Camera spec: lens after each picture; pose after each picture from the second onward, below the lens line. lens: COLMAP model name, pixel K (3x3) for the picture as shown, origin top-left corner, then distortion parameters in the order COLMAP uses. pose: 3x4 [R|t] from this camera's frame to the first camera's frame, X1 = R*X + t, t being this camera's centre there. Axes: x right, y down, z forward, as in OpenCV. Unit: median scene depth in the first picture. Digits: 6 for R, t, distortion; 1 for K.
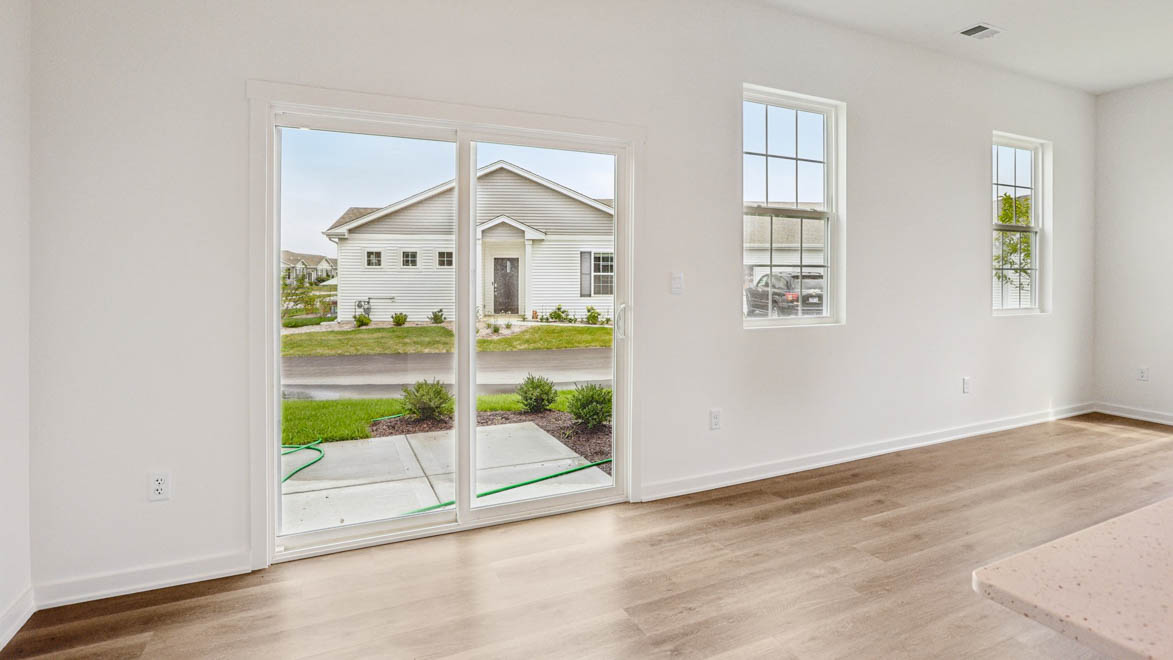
lens RADIAL K [[575.4, 0, 579.1], [0, 575.4, 324.2], [0, 0, 1]] dist [-0.019318, 0.005957]
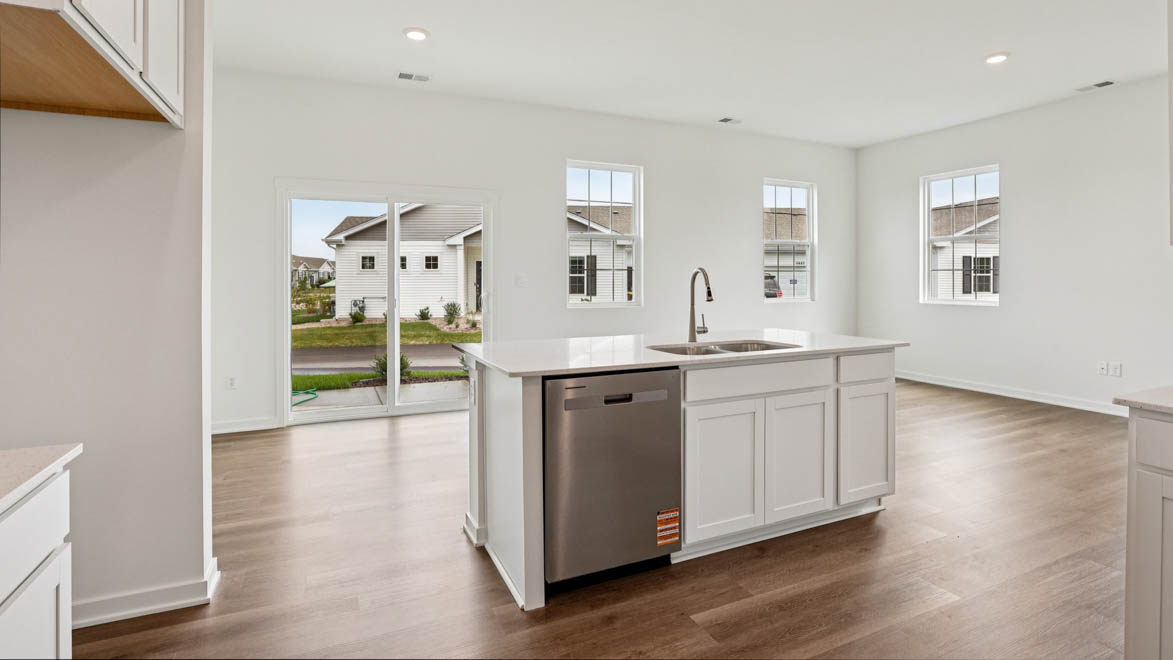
lens RADIAL K [[570.2, 0, 578.8], [0, 570.2, 315.8], [0, 0, 1]] dist [-0.034911, 0.011558]
pose [[0.999993, -0.003444, 0.001614, 0.052423], [0.003470, 0.999854, -0.016730, 0.010193], [-0.001556, 0.016736, 0.999859, -0.107352]]
